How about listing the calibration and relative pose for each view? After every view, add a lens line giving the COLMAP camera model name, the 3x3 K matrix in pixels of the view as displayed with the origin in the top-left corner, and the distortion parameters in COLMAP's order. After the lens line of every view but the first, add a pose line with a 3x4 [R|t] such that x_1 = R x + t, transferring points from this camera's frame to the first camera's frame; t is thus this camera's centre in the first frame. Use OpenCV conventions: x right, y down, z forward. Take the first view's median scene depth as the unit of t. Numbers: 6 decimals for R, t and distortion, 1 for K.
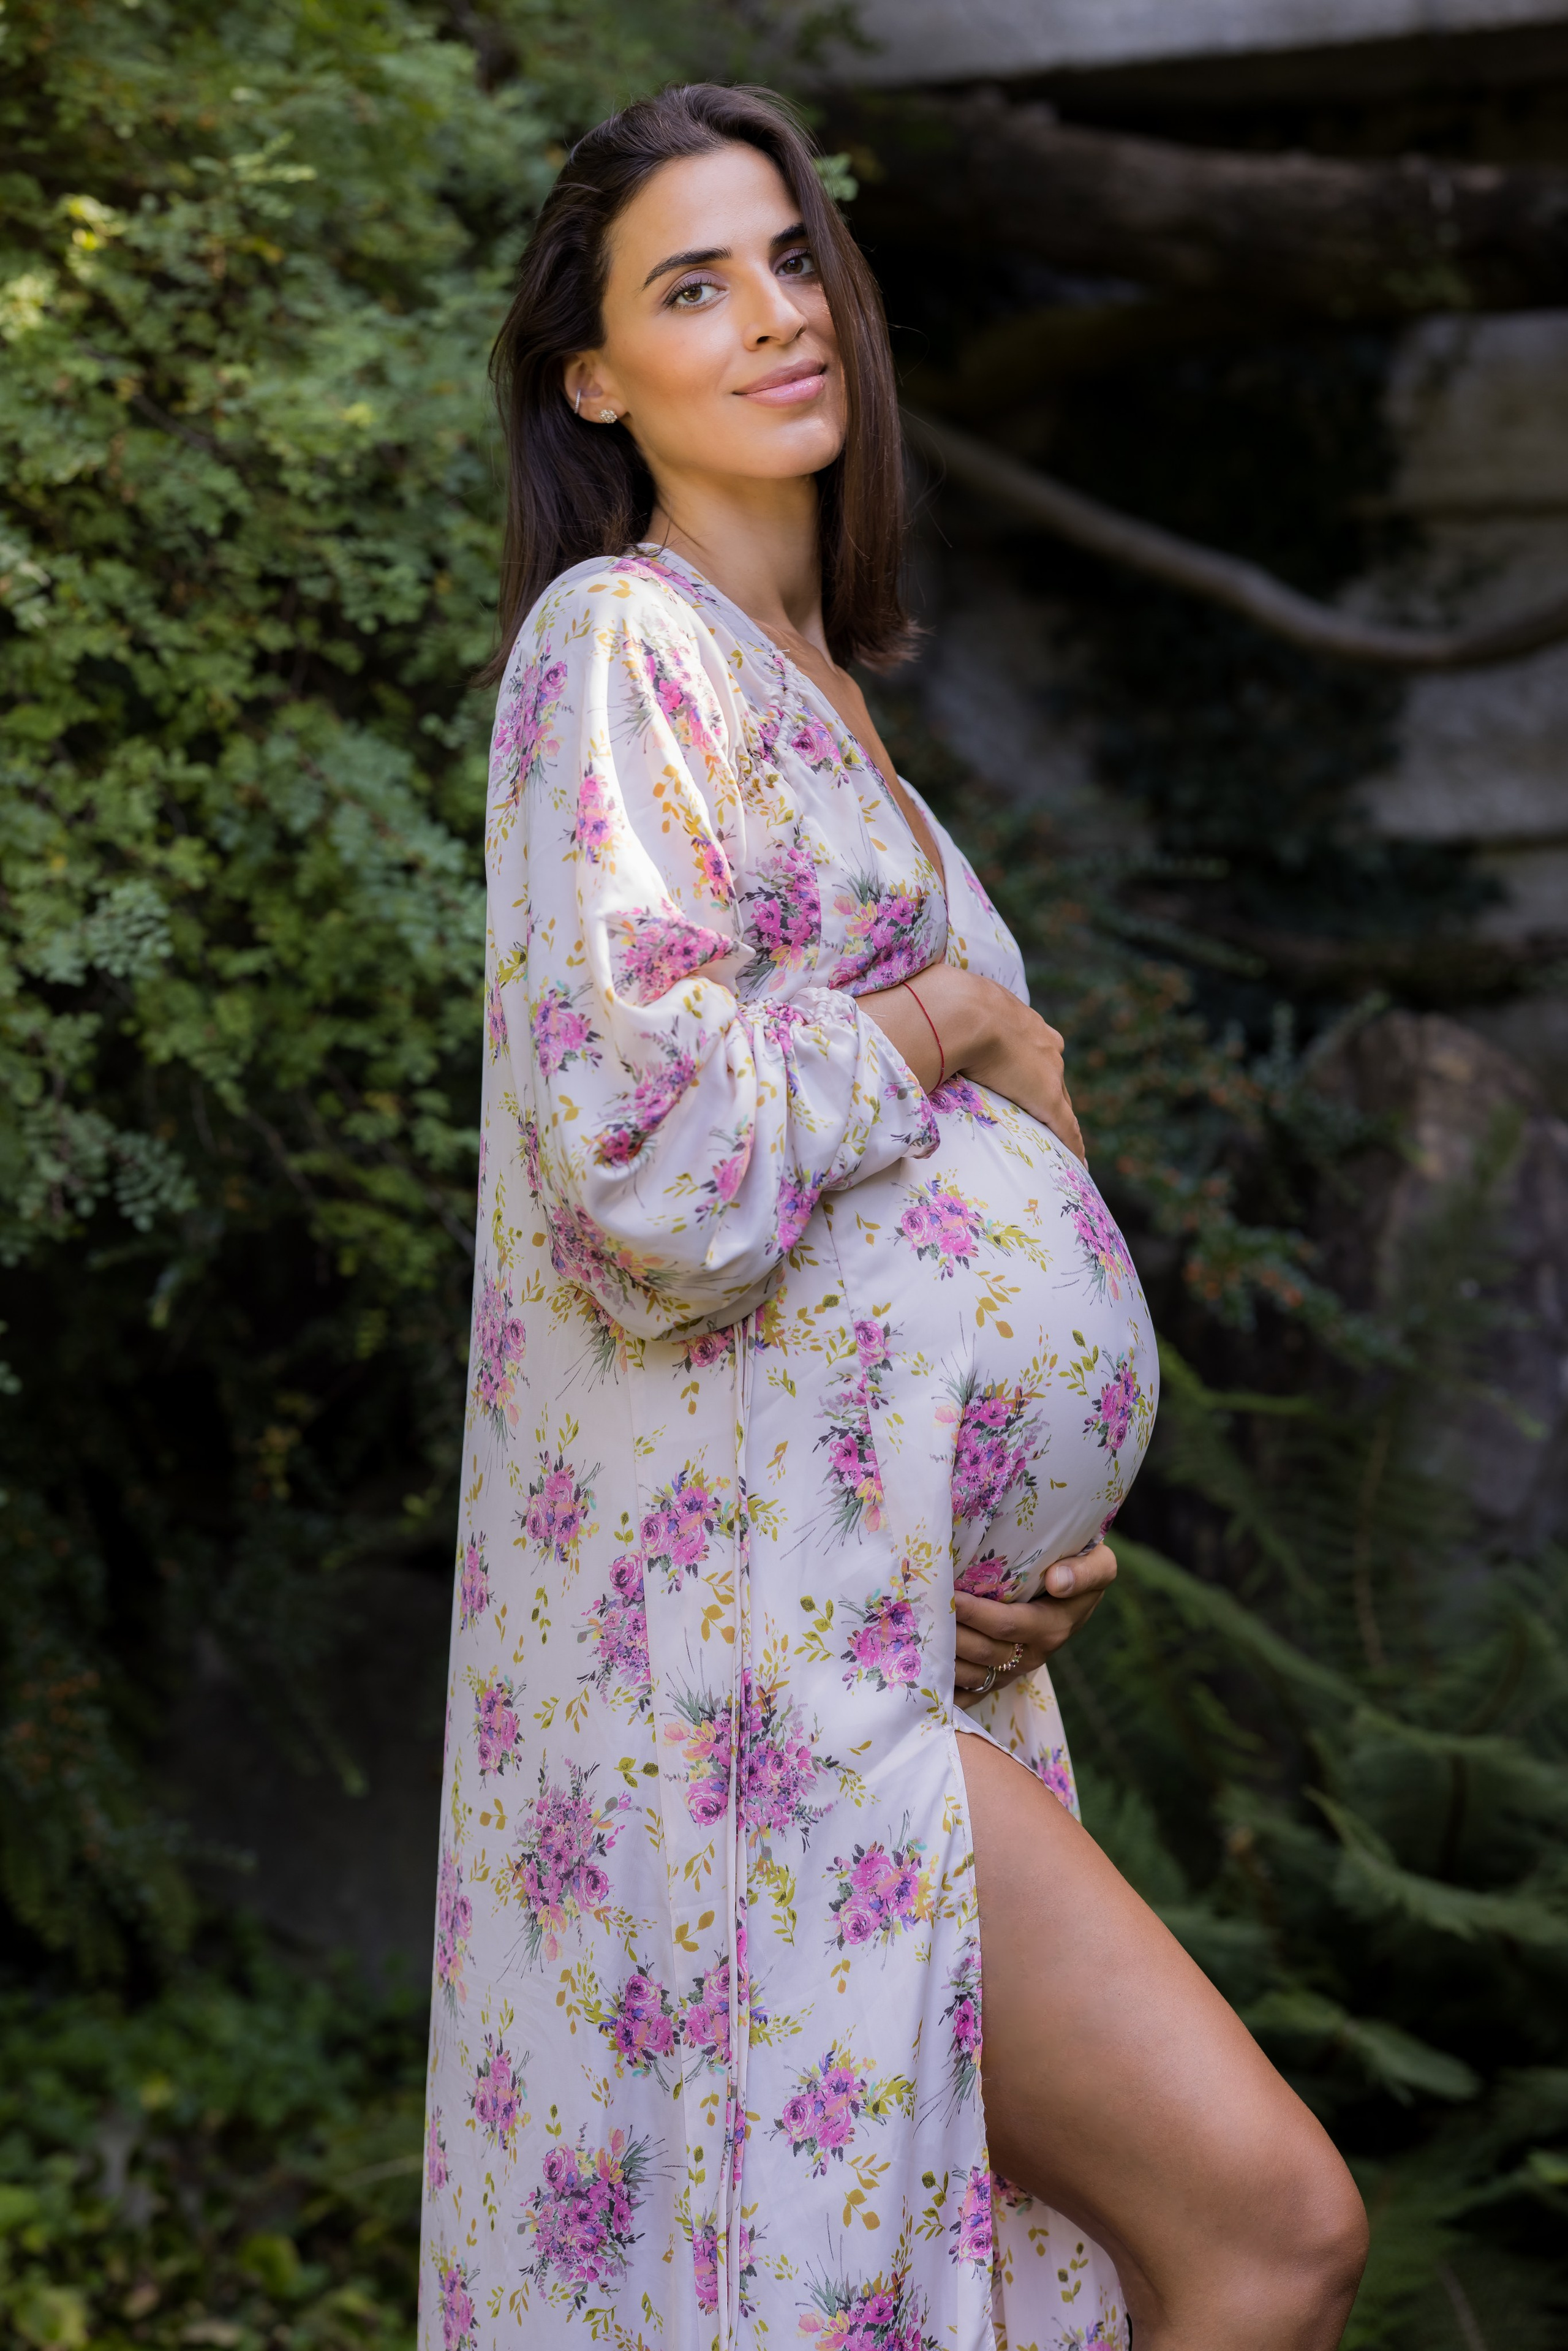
lens RADIAL K [[5380.5, 0, 784.0], [0, 5380.5, 1175.5], [0, 0, 1]] dist [0.087249, -0.623368]
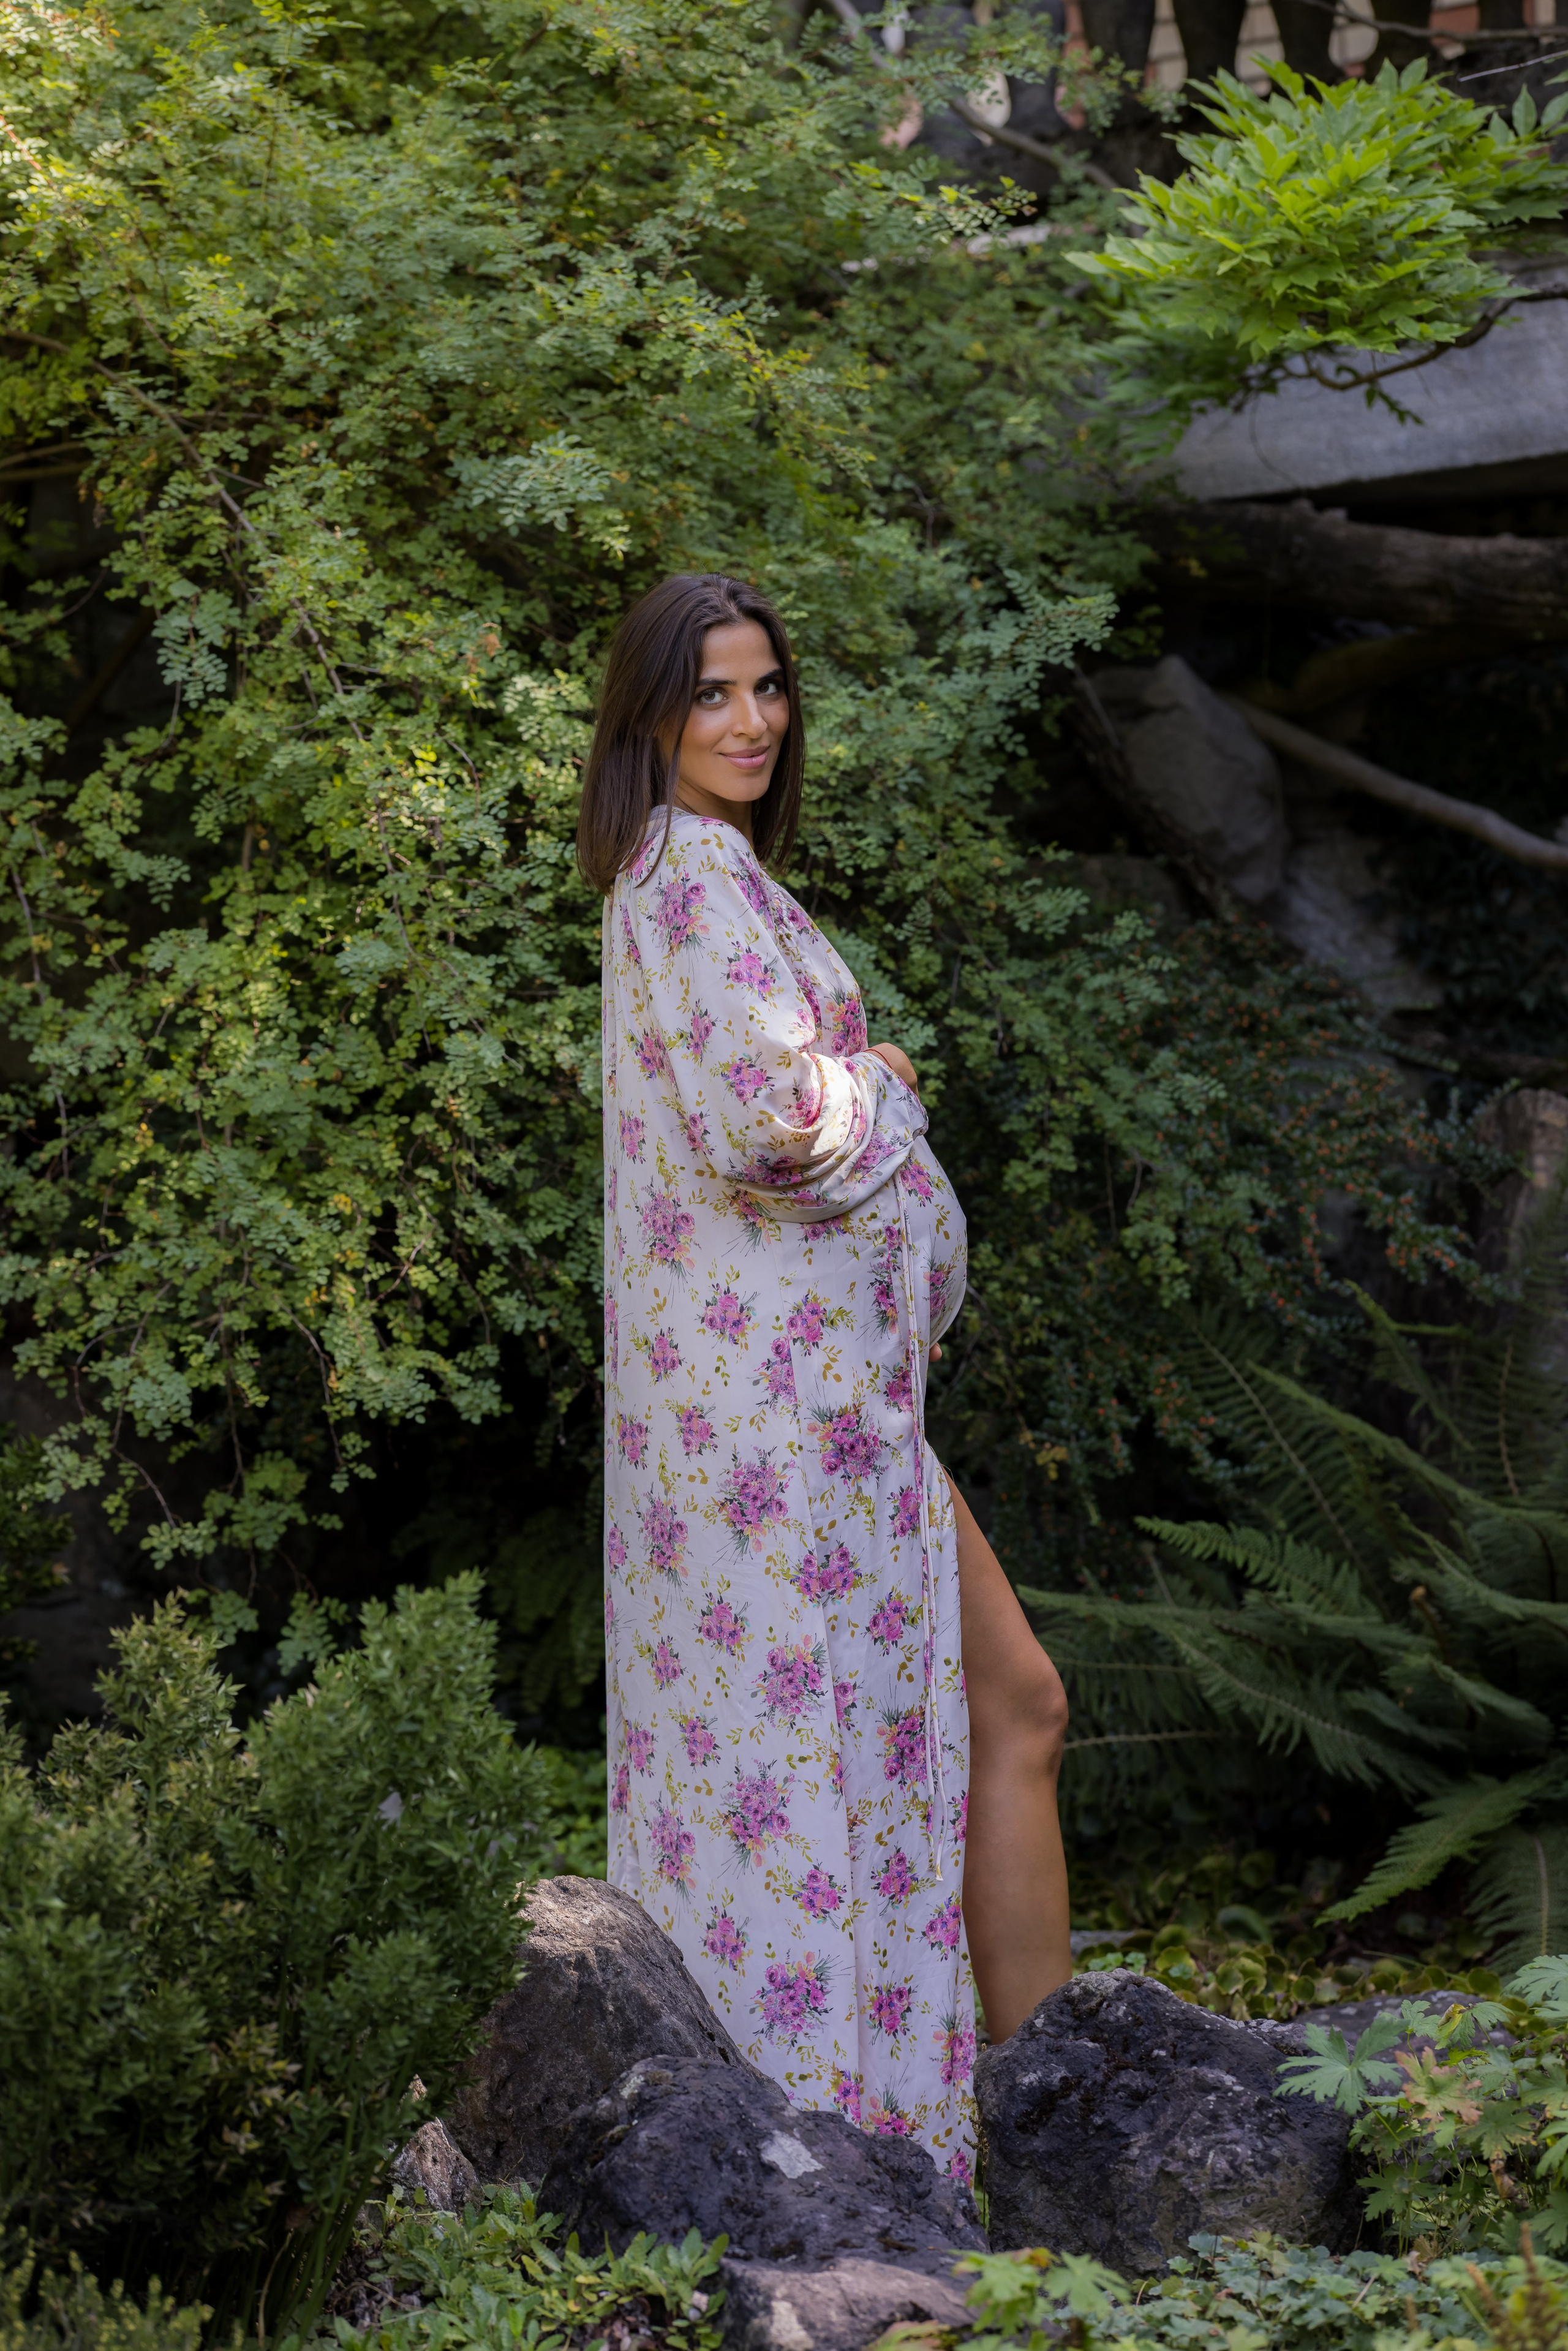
lens RADIAL K [[5380.5, 0, 784.0], [0, 5380.5, 1175.5], [0, 0, 1]] dist [0.087249, -0.623368]
pose [[0.990013, -0.034946, -0.136576, 0.117501], [0.028453, 0.998383, -0.049204, 0.069309], [0.138075, 0.044826, 0.989407, -0.615839]]
